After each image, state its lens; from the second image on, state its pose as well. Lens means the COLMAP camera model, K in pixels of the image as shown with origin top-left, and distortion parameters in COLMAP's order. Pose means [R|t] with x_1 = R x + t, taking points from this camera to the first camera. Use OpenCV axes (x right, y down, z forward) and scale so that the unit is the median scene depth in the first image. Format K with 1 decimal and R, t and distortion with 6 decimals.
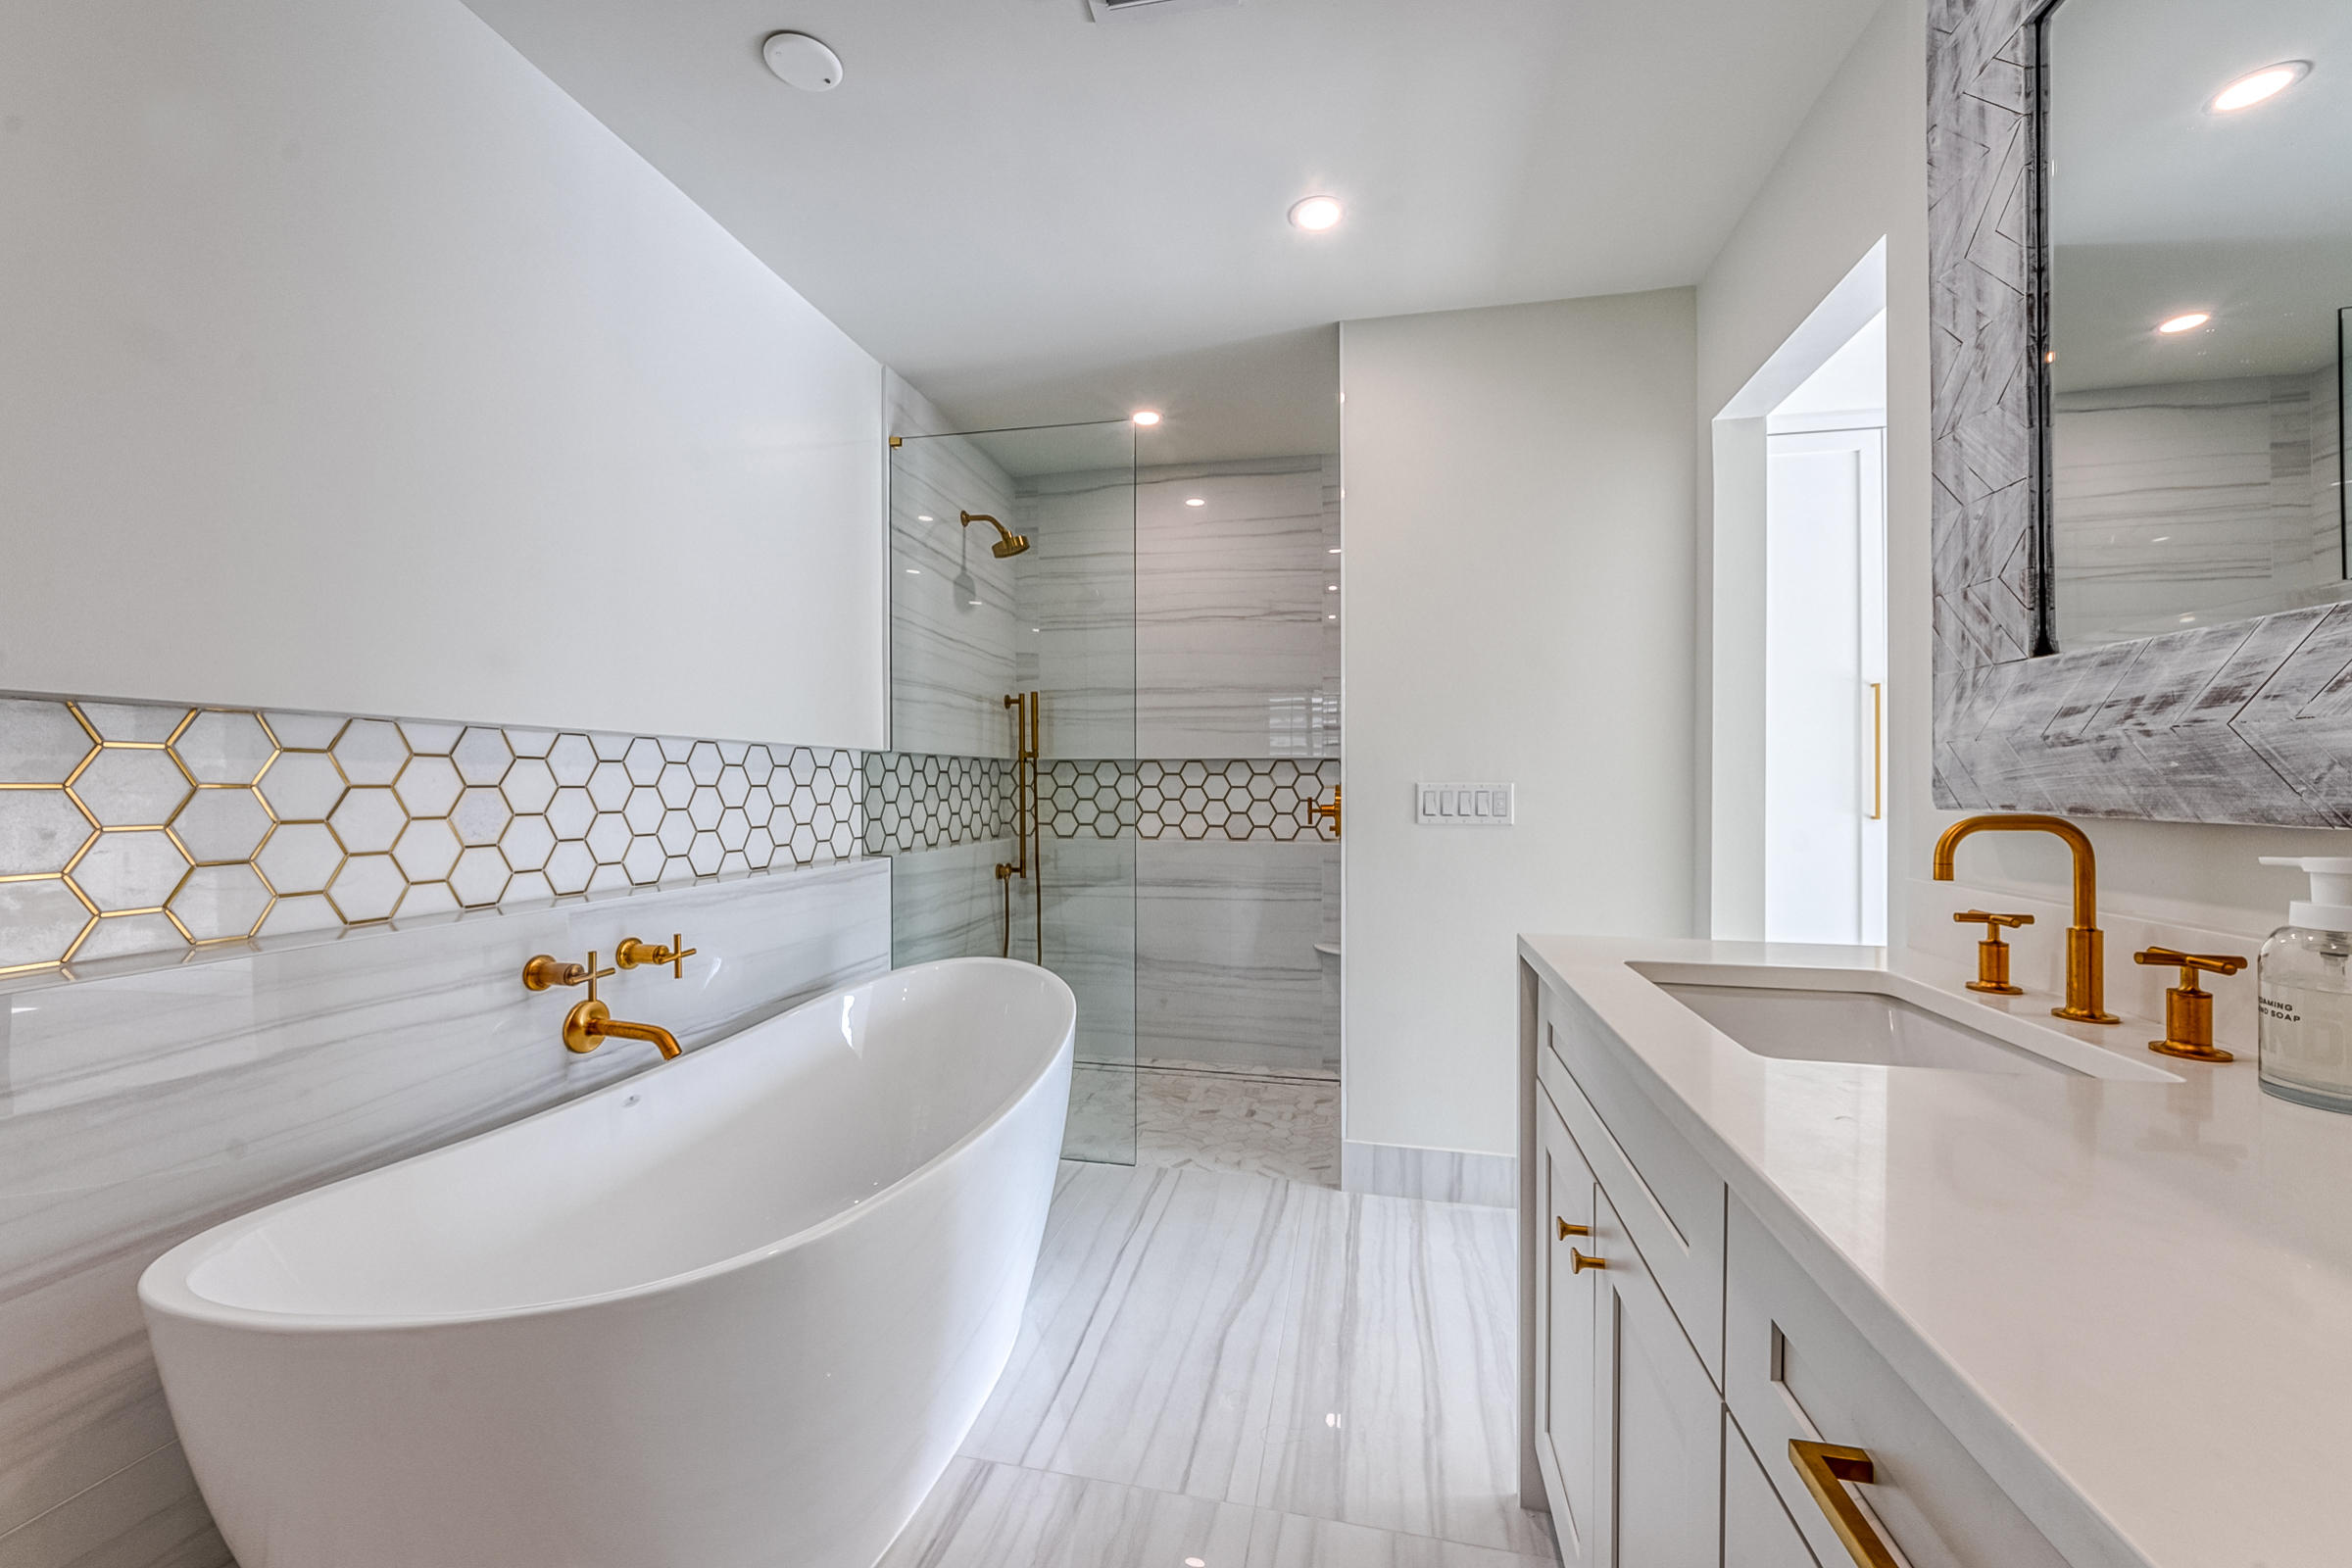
lens RADIAL K [[894.8, 0, 1179.3], [0, 894.8, 829.9], [0, 0, 1]] dist [0.001365, -0.000126]
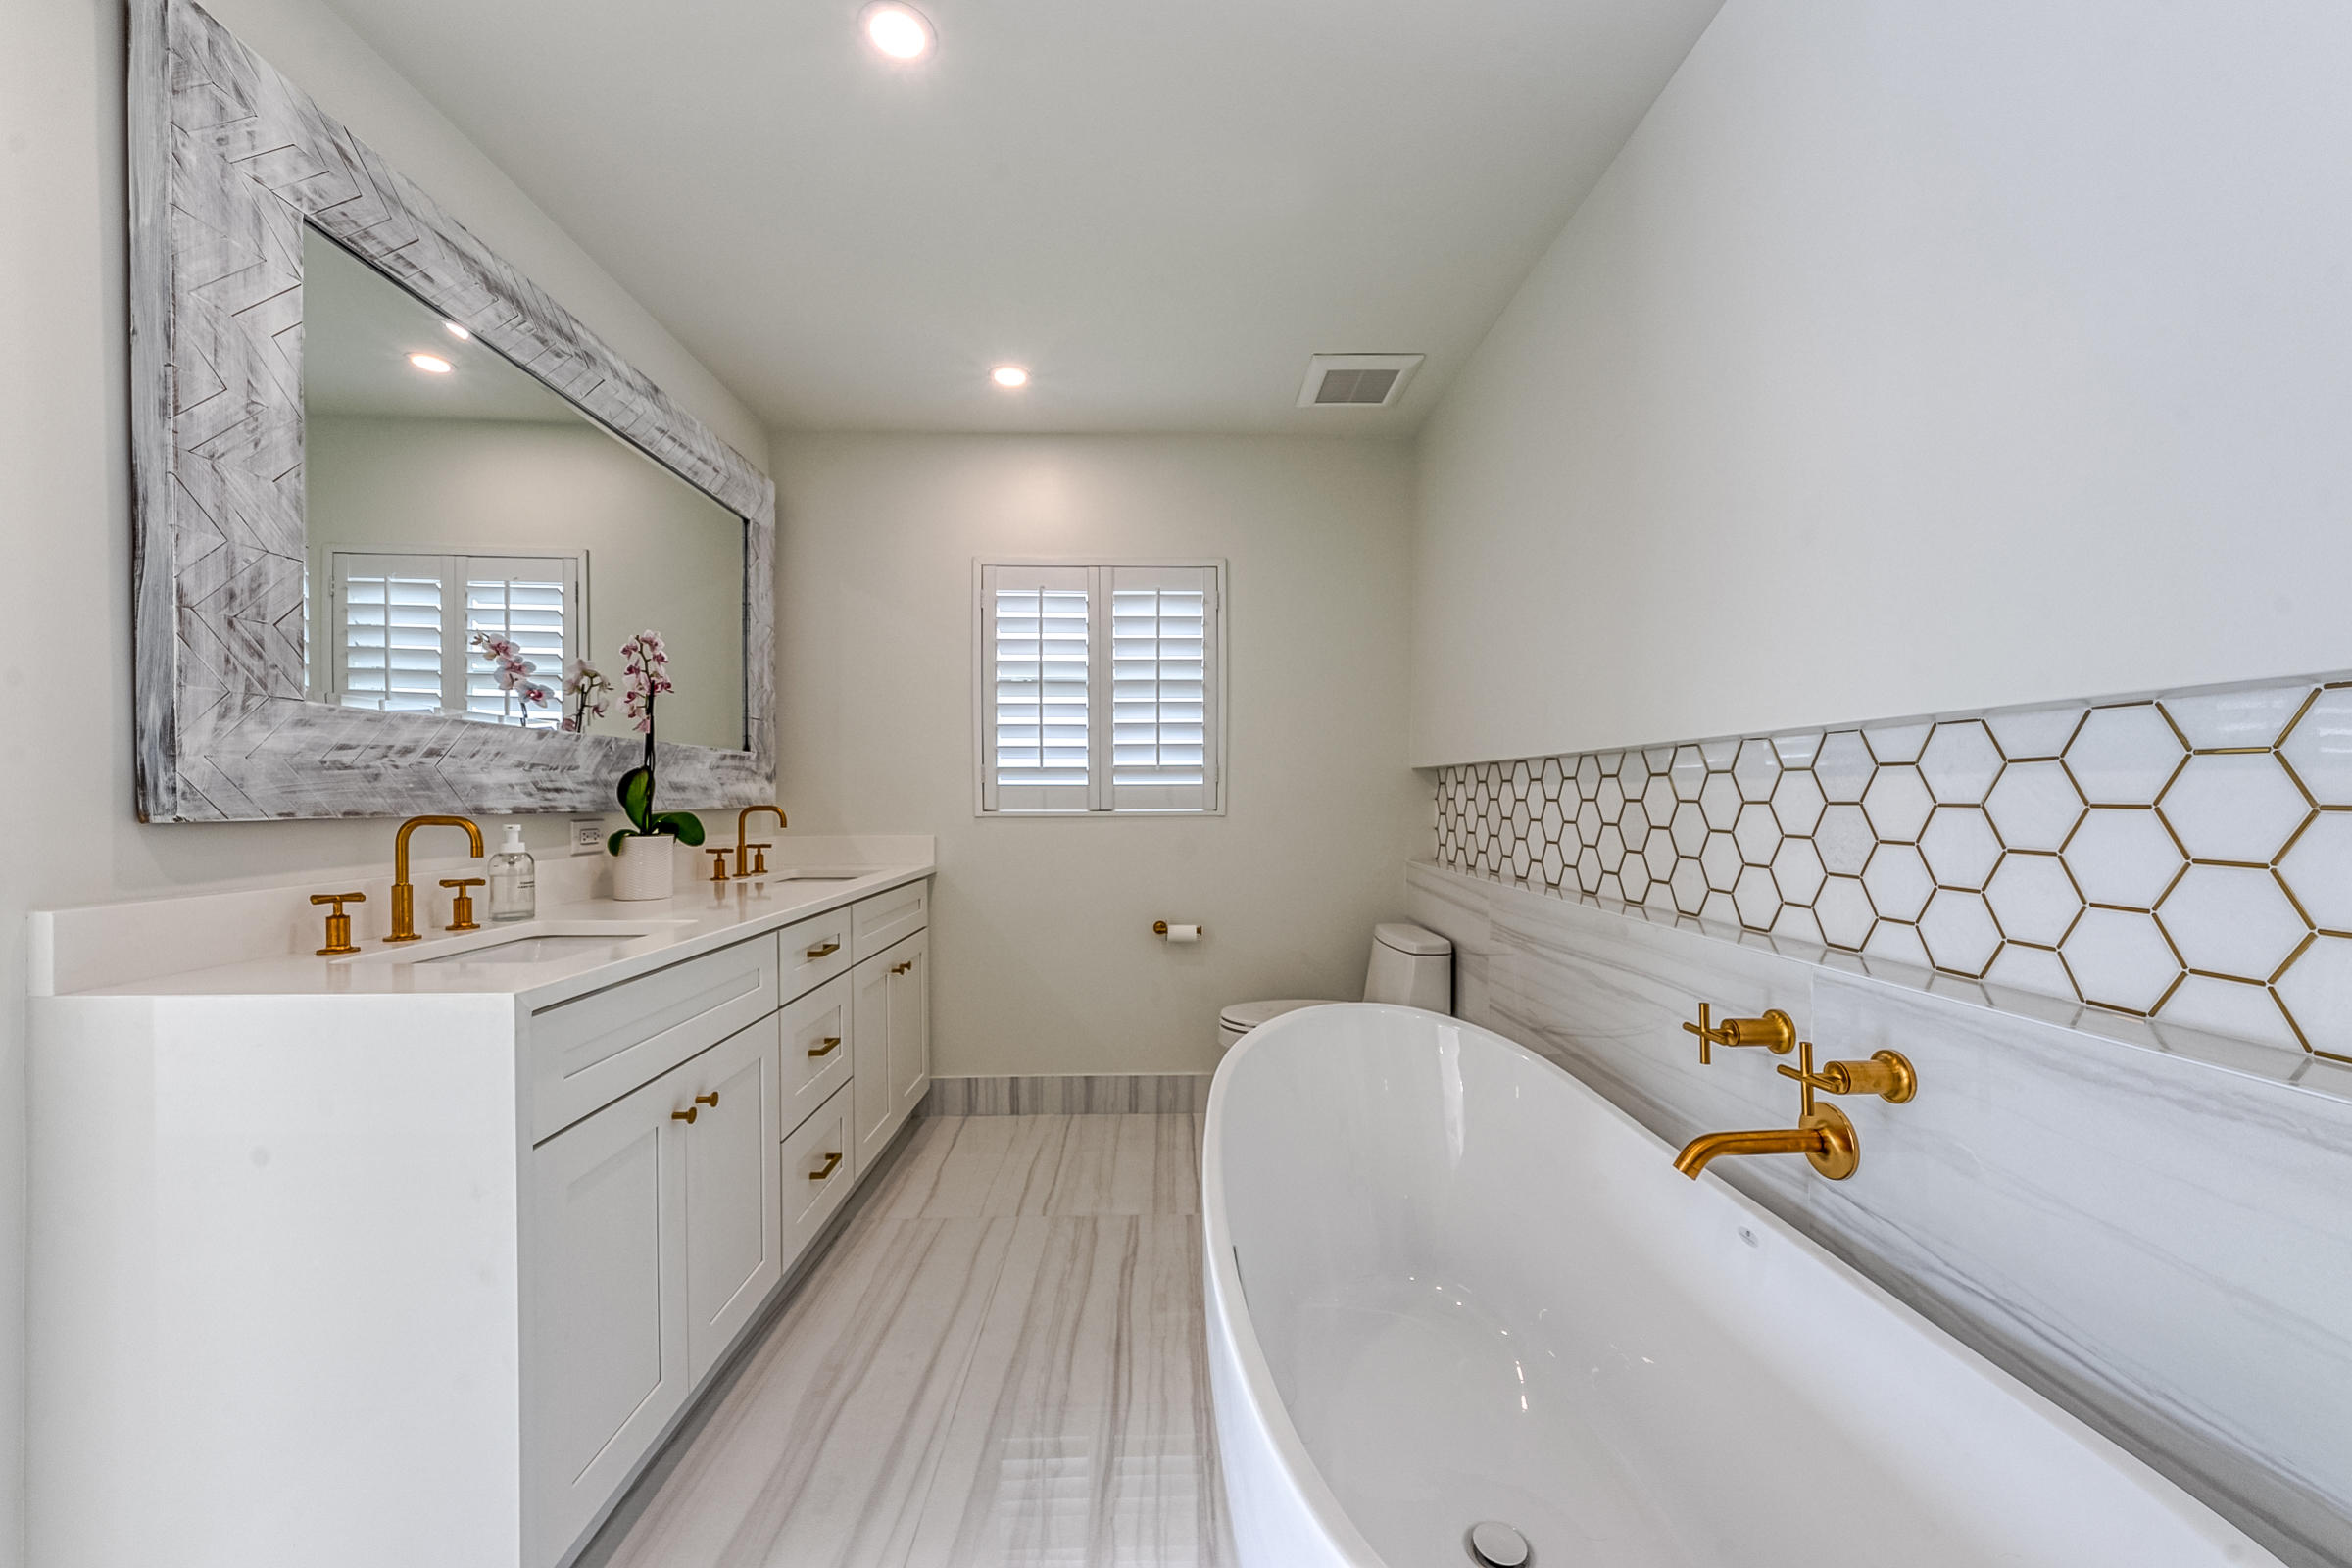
lens RADIAL K [[916.5, 0, 1179.4], [0, 916.5, 824.4], [0, 0, 1]] dist [0.001578, -0.000461]
pose [[-0.973873, 0.004666, -0.227047, 0.007091], [-0.014029, 0.996643, 0.080656, -0.129310], [0.226661, 0.081734, -0.970538, 2.462043]]
